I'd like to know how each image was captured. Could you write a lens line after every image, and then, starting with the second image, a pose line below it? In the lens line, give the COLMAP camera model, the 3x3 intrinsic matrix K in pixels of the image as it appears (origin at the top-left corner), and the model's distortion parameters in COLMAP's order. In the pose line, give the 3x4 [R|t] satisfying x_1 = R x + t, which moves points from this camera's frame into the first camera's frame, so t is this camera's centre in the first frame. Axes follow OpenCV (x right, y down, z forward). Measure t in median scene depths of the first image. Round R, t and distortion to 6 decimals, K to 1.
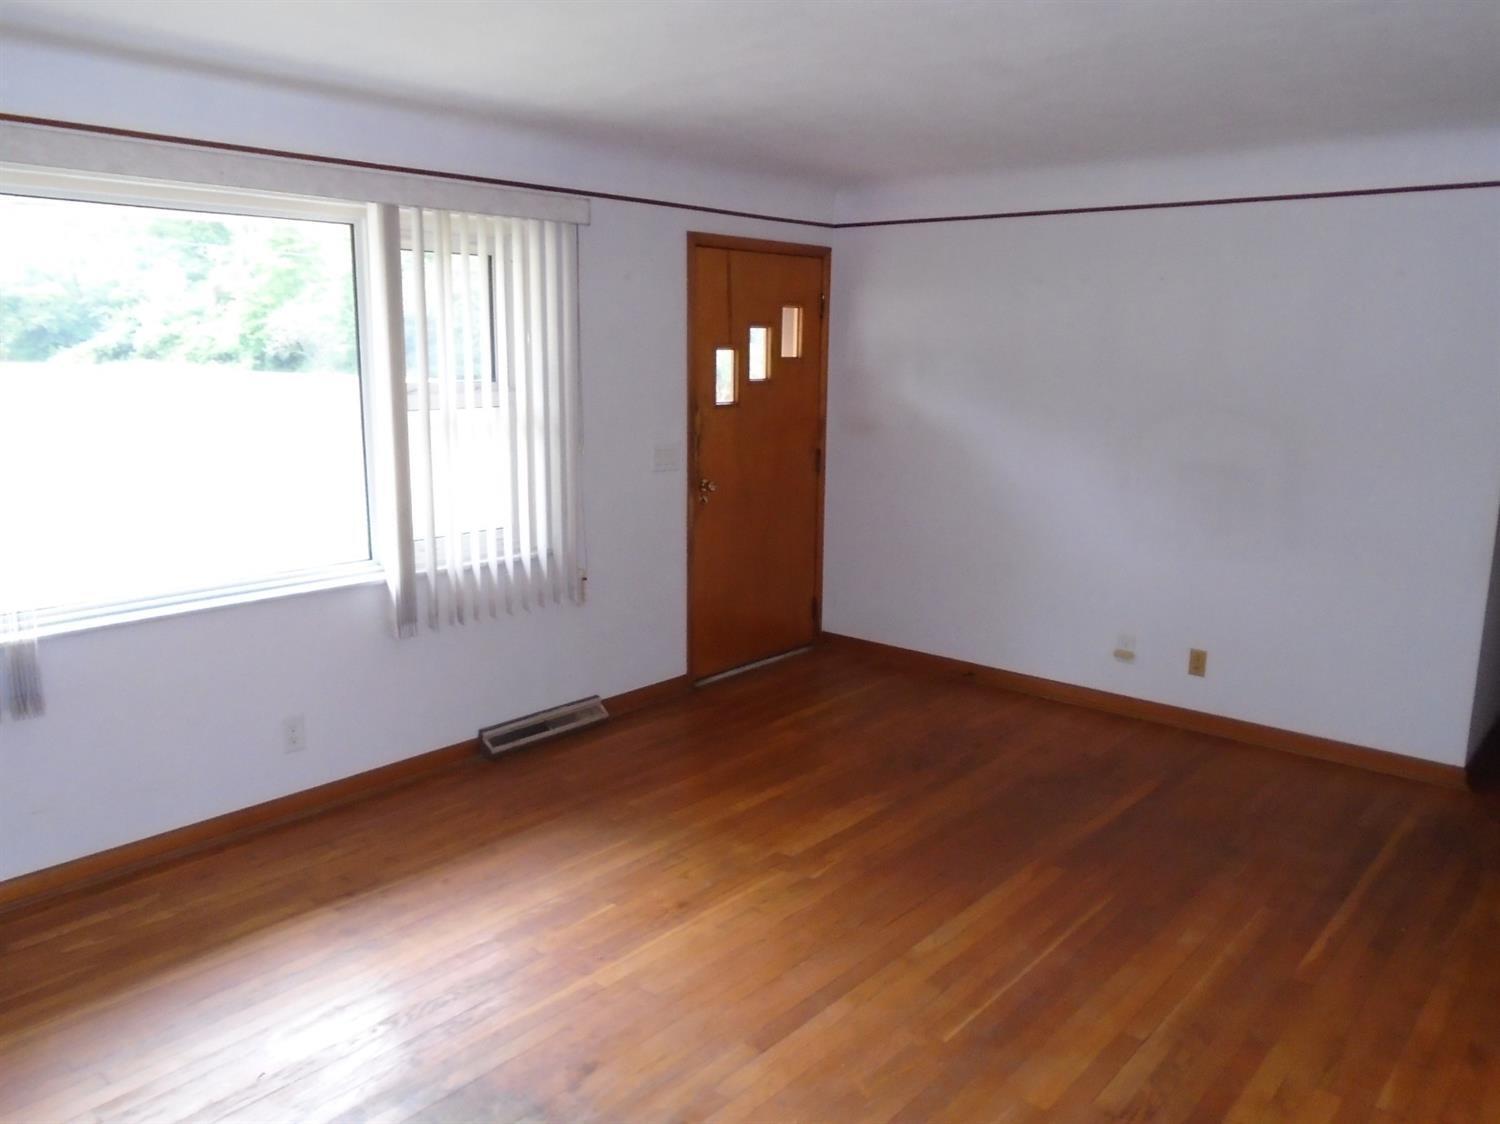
lens RADIAL K [[1153.6, 0, 750.0], [0, 1153.6, 562.0], [0, 0, 1]] dist [-0.007944, -0.003070]
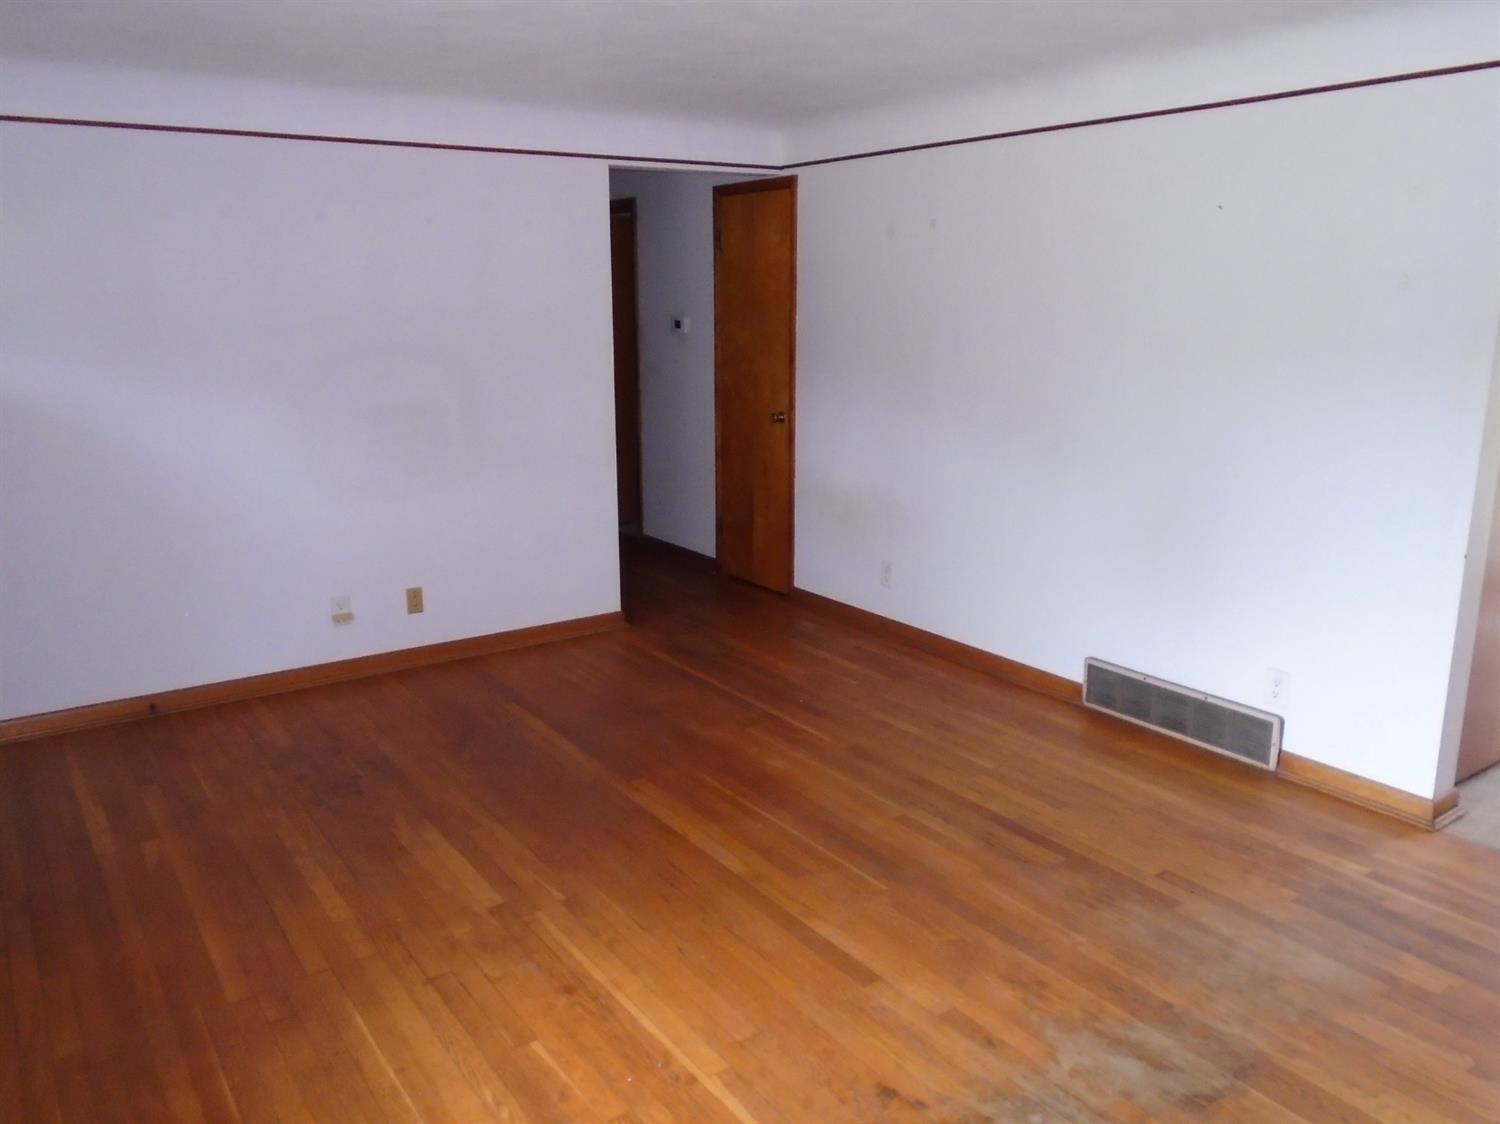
lens RADIAL K [[1153.6, 0, 750.0], [0, 1153.6, 562.0], [0, 0, 1]] dist [-0.007944, -0.003070]
pose [[0.254714, -0.231972, 0.938781, -0.638711], [0.192156, 0.963584, 0.185964, -0.102491], [-0.947733, 0.133025, 0.290013, 0.548616]]
